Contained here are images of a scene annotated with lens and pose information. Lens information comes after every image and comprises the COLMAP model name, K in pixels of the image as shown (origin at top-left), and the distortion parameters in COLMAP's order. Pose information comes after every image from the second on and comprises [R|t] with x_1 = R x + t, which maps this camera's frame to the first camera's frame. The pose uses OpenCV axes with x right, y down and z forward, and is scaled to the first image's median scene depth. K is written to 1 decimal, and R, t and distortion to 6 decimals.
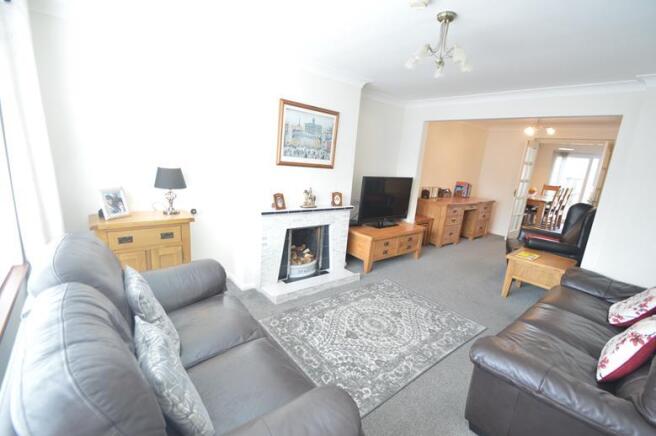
lens RADIAL K [[297.2, 0, 327.3], [0, 297.2, 220.3], [0, 0, 1]] dist [0.001311, -0.000150]
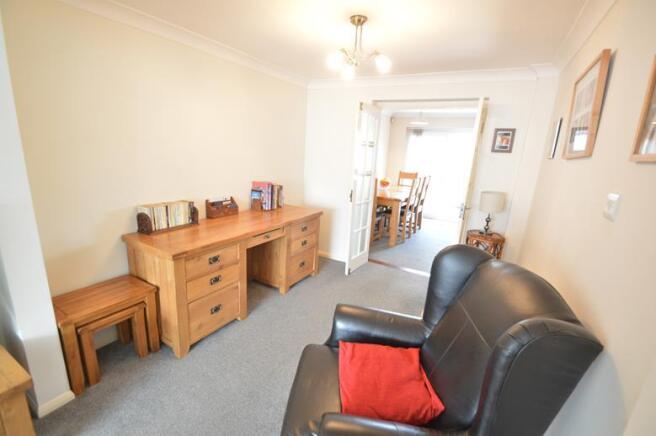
lens RADIAL K [[297.2, 0, 328.4], [0, 297.2, 218.8], [0, 0, 1]] dist [0.001311, -0.000150]
pose [[0.931321, -0.108700, 0.347599, 0.327831], [0.093497, 0.993794, 0.060269, -0.074156], [-0.351993, -0.023630, 0.935704, 0.405381]]
